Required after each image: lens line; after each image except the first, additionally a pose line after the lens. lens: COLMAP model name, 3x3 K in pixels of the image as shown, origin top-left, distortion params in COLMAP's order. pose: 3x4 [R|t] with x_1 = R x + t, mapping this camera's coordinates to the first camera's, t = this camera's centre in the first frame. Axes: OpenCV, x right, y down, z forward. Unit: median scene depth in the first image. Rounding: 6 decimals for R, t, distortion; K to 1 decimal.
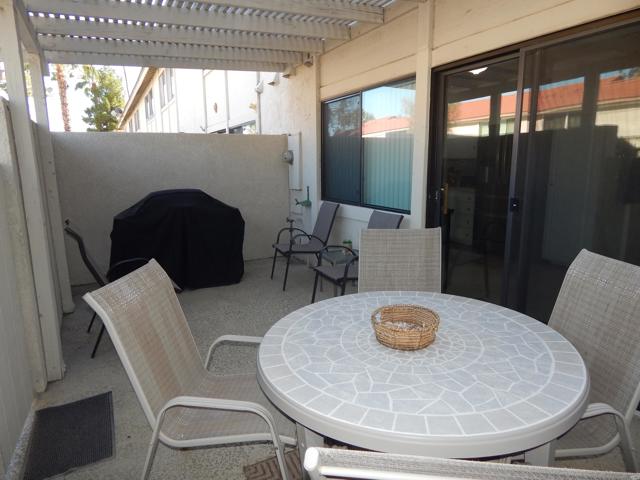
lens RADIAL K [[430.2, 0, 320.0], [0, 430.2, 240.0], [0, 0, 1]] dist [-0.000081, -0.001437]
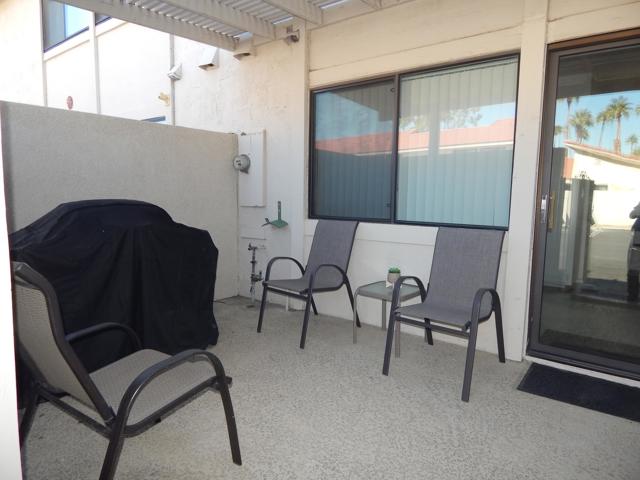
lens RADIAL K [[406.3, 0, 320.0], [0, 406.3, 240.0], [0, 0, 1]] dist [-0.001603, 0.002186]
pose [[0.900283, -0.016741, 0.434983, -0.274299], [0.047885, 0.997005, -0.060735, -0.011362], [-0.432664, 0.075508, 0.898388, 0.336029]]
